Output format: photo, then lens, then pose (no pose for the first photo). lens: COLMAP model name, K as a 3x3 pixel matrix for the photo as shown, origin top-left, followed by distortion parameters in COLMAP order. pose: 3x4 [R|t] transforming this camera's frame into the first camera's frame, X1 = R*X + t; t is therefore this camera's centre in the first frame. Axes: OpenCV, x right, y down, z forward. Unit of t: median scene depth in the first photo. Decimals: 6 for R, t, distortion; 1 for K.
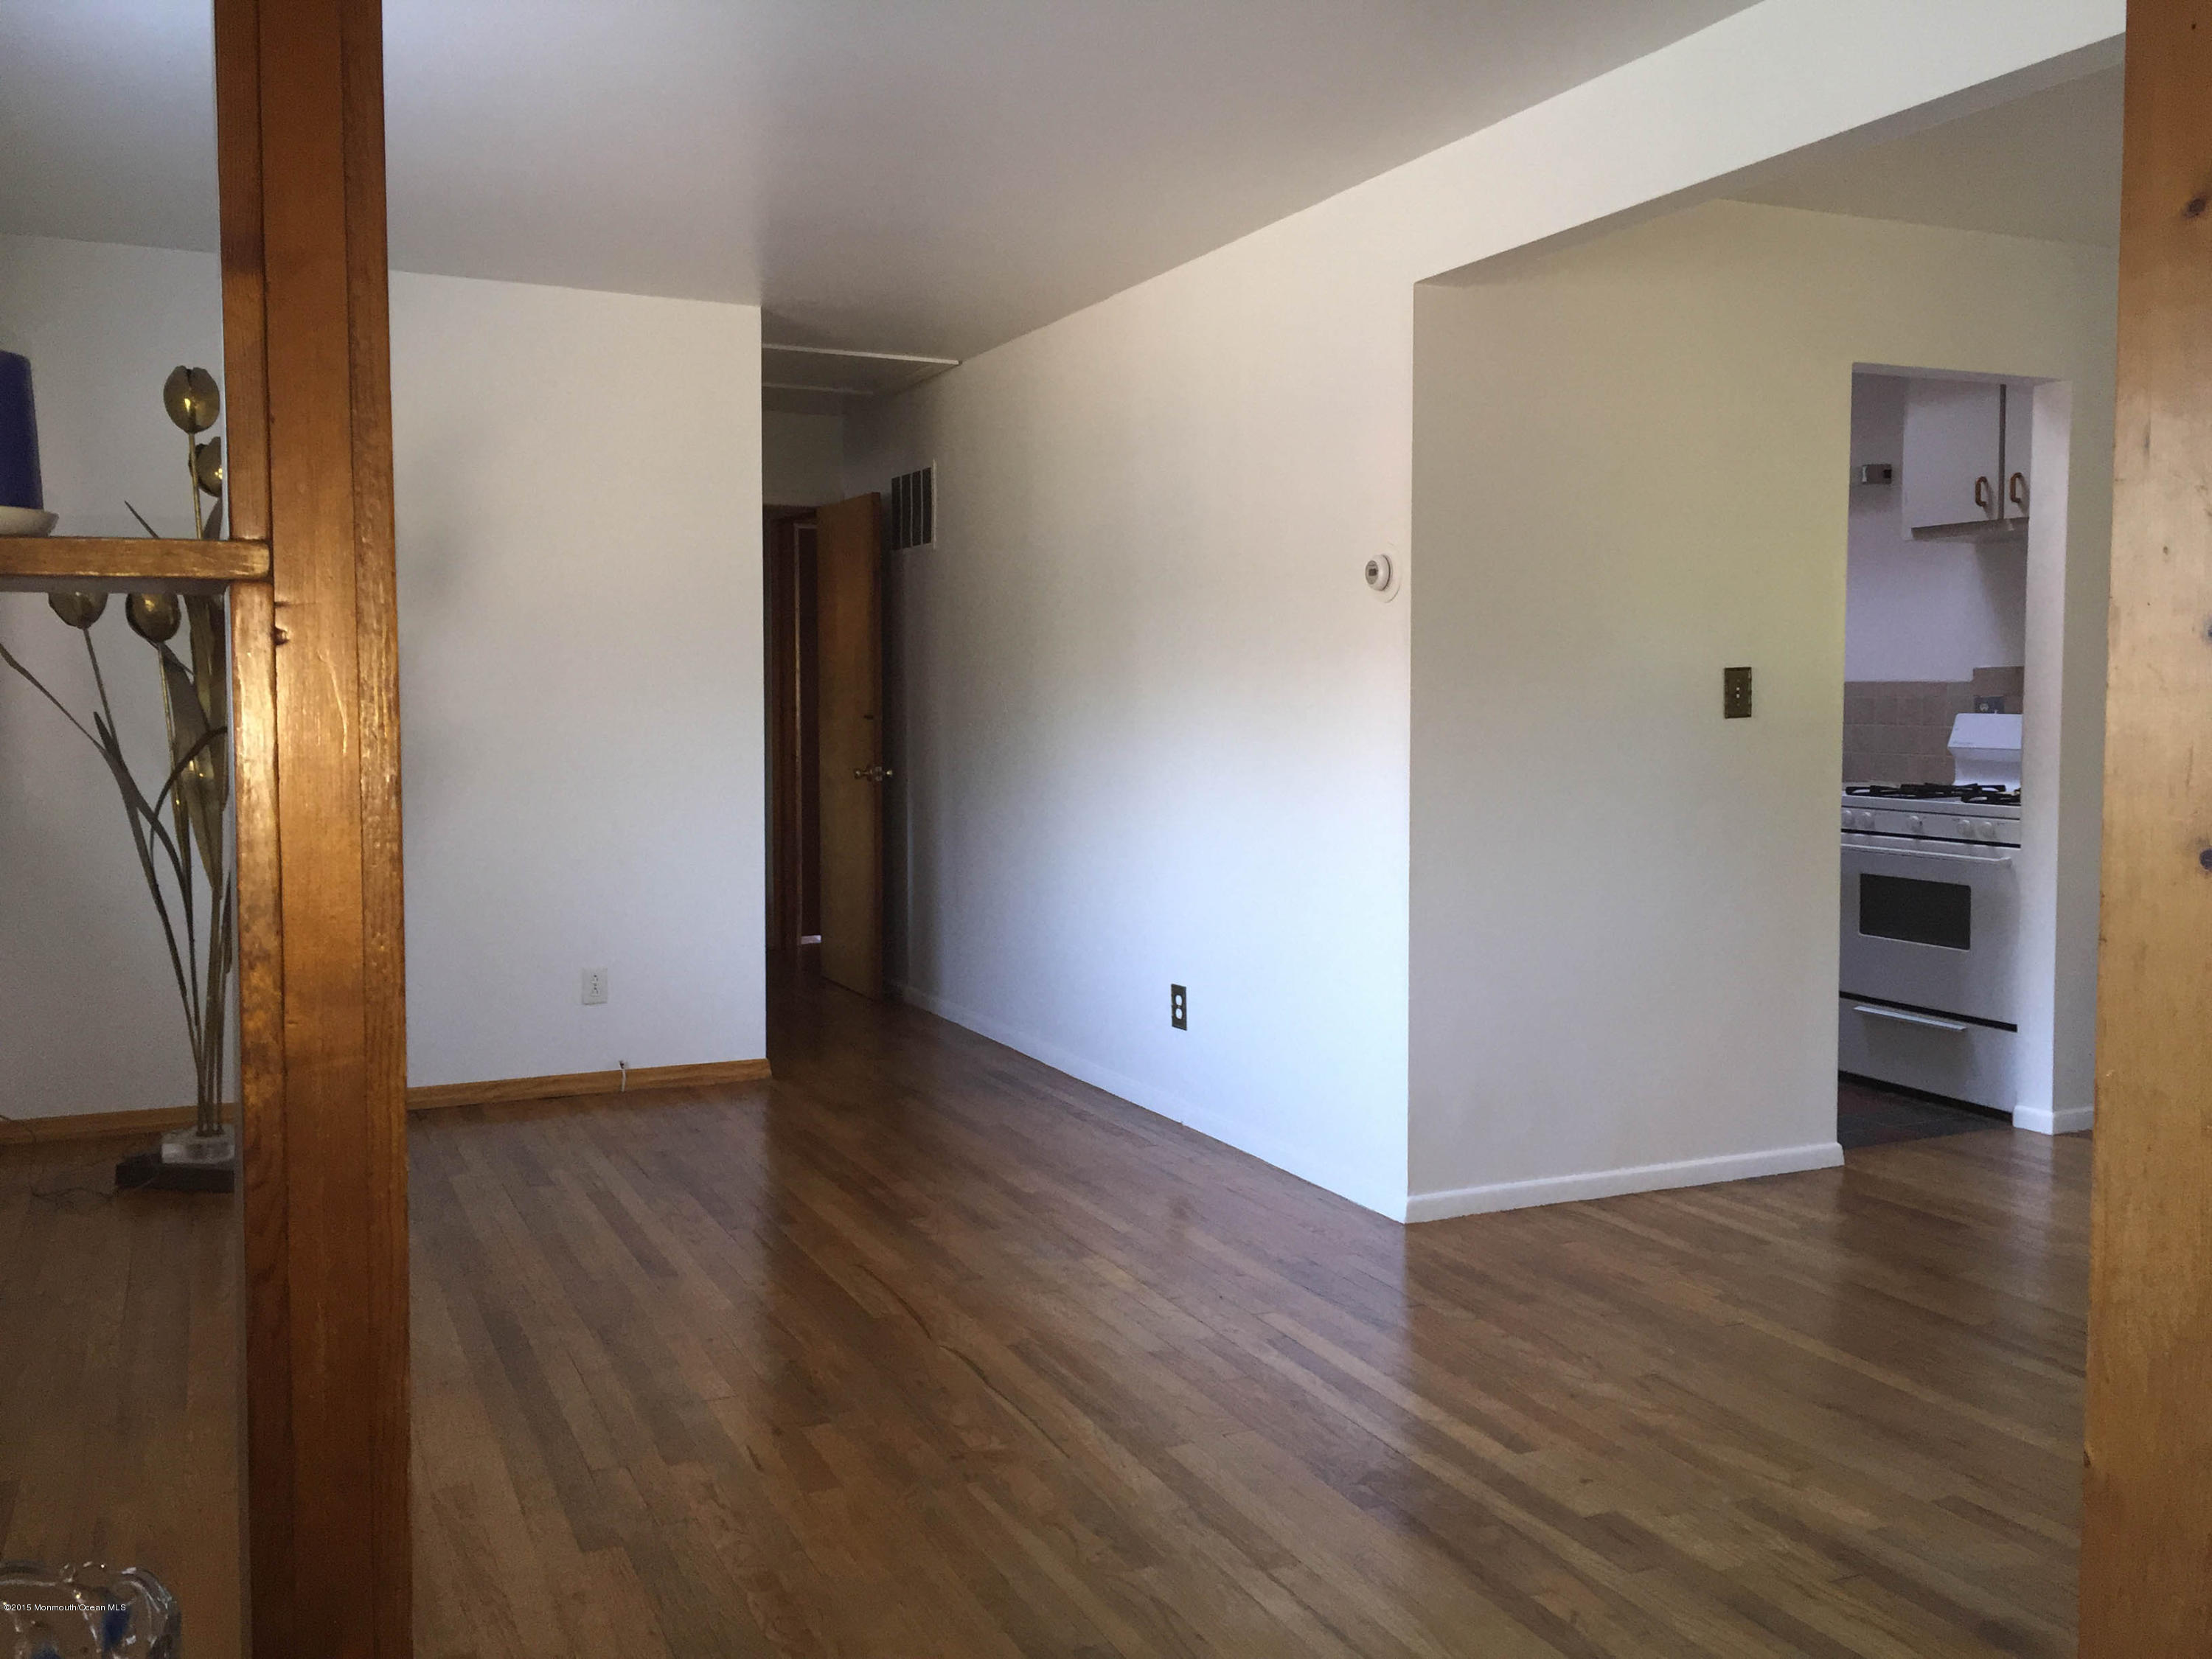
lens RADIAL K [[1897.4, 0, 1066.0], [0, 1897.4, 794.6], [0, 0, 1]] dist [0.076516, -0.092879]
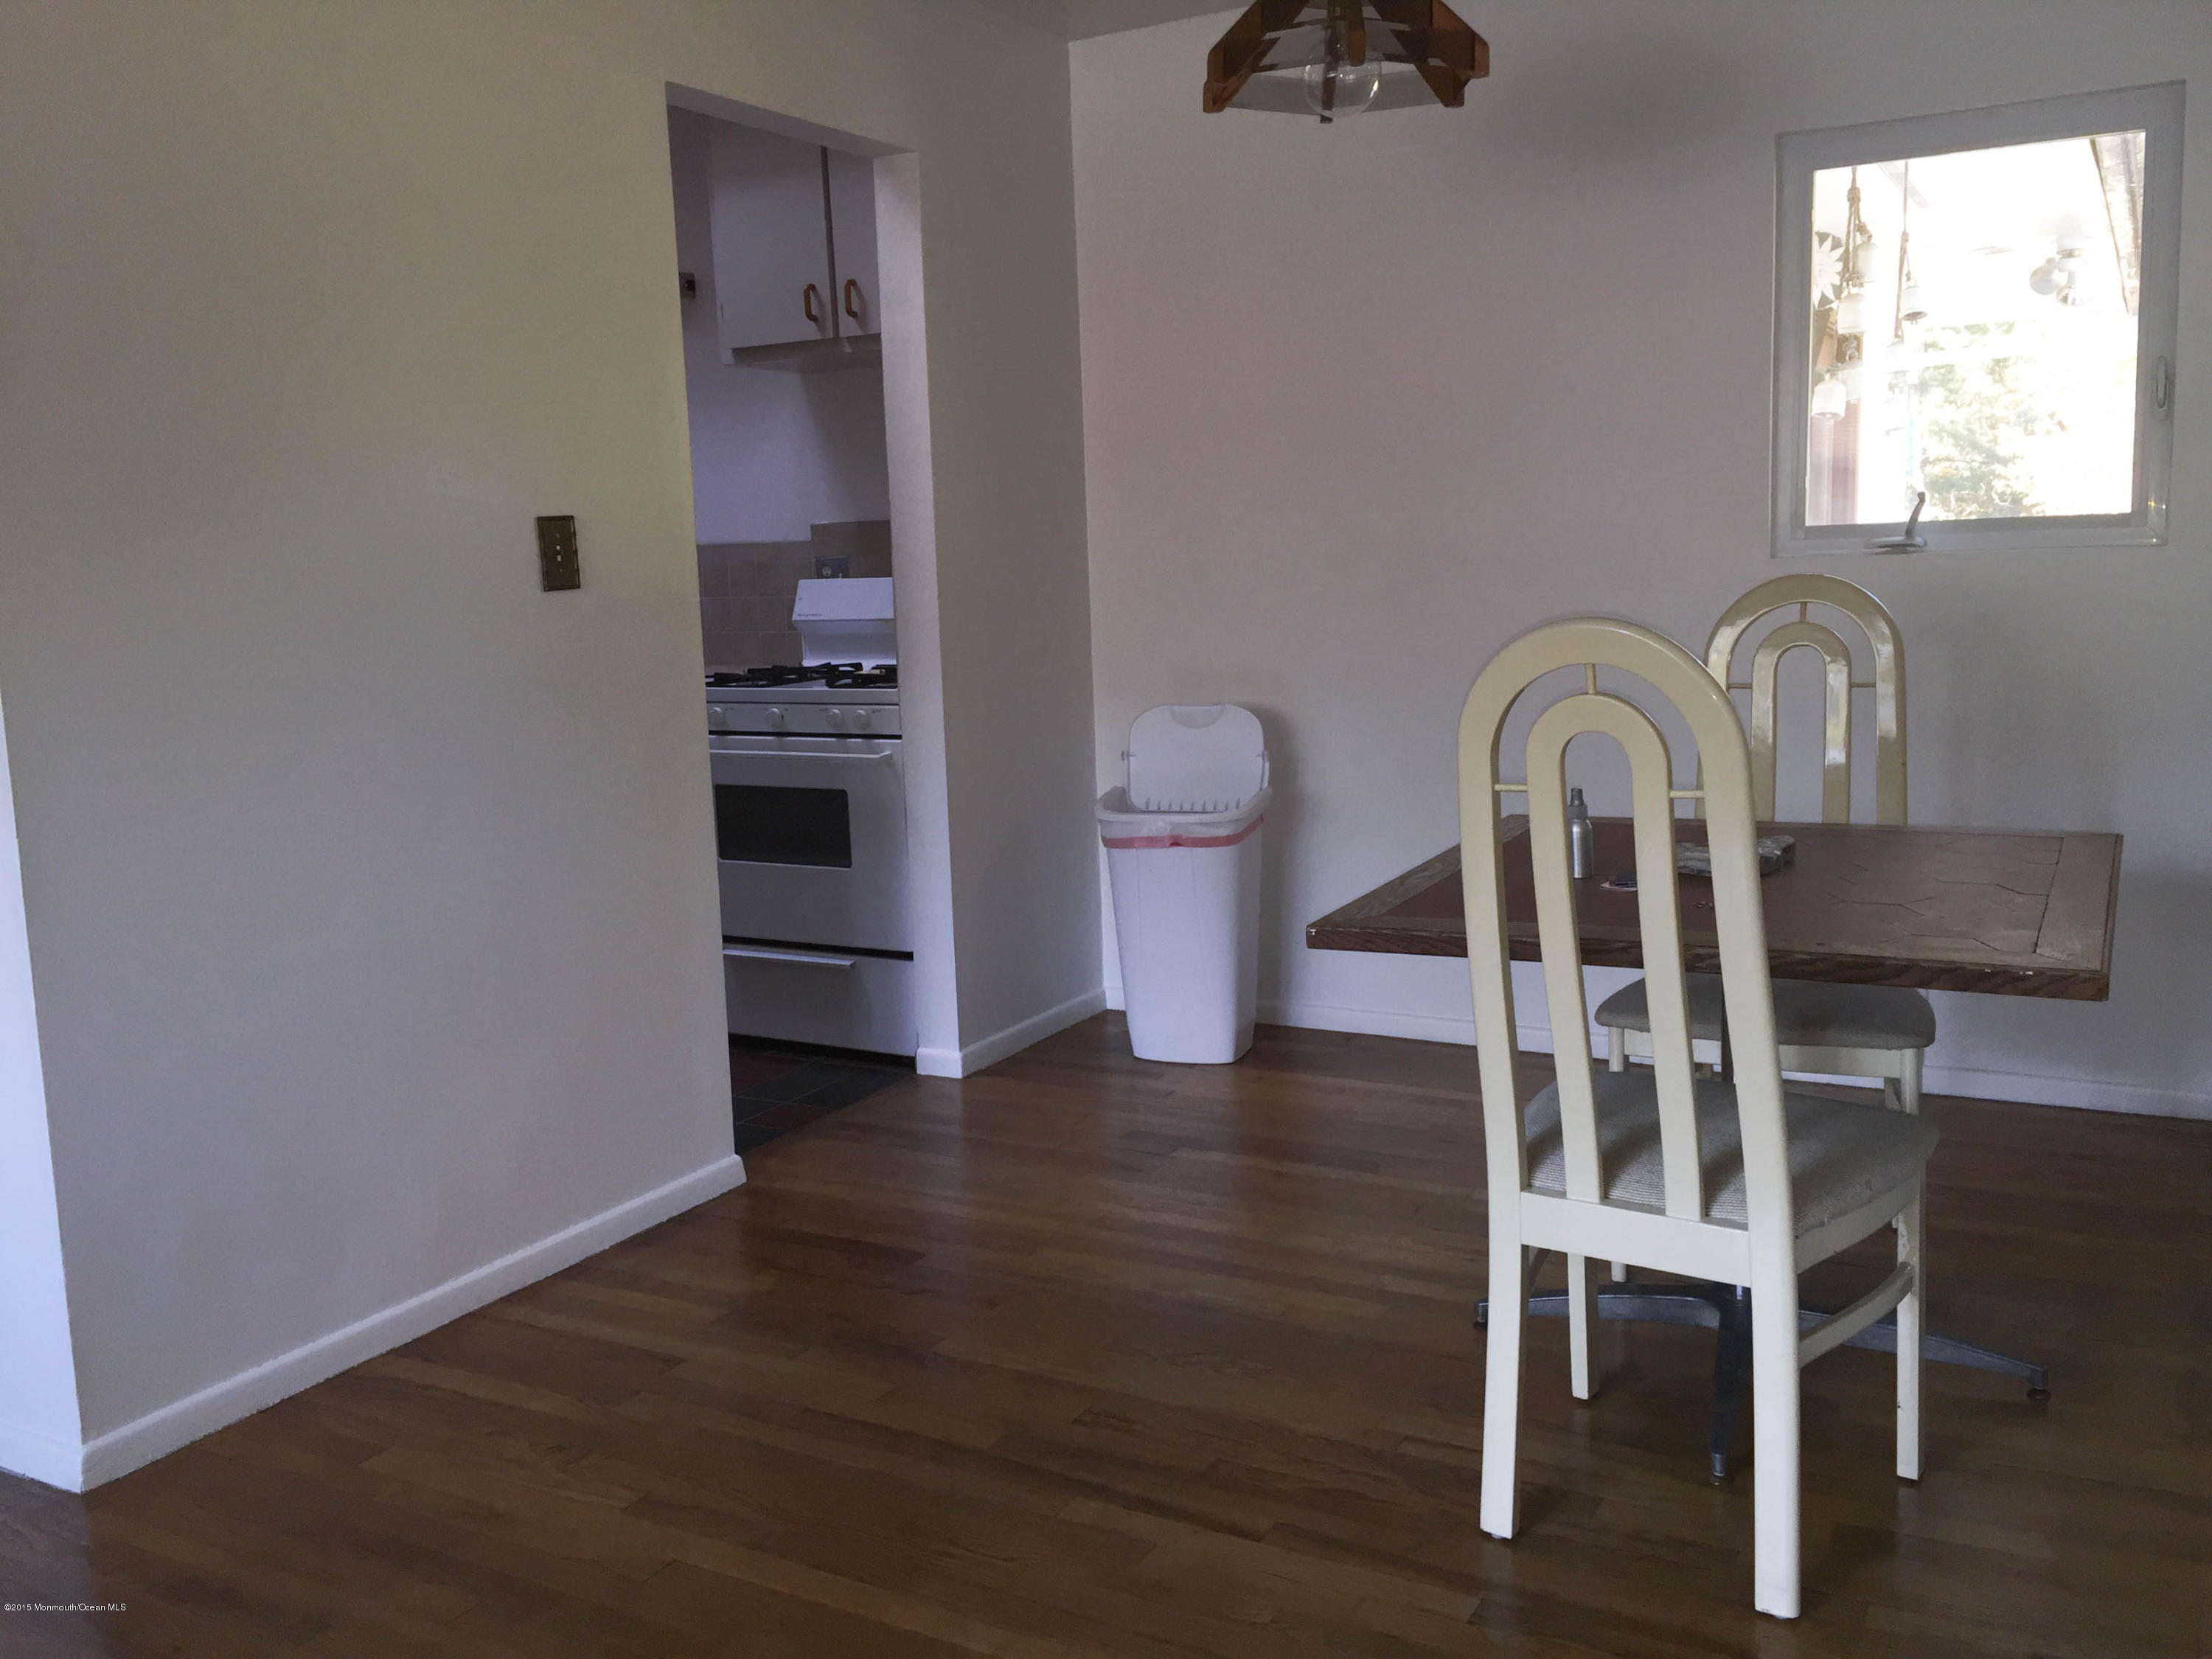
lens RADIAL K [[1897.4, 0, 1123.6], [0, 1897.4, 769.0], [0, 0, 1]] dist [0.076516, -0.092879]
pose [[0.794124, -0.097182, 0.599935, 0.084118], [0.070695, 0.995202, 0.067633, -0.007476], [-0.603630, -0.011297, 0.797185, 0.295510]]
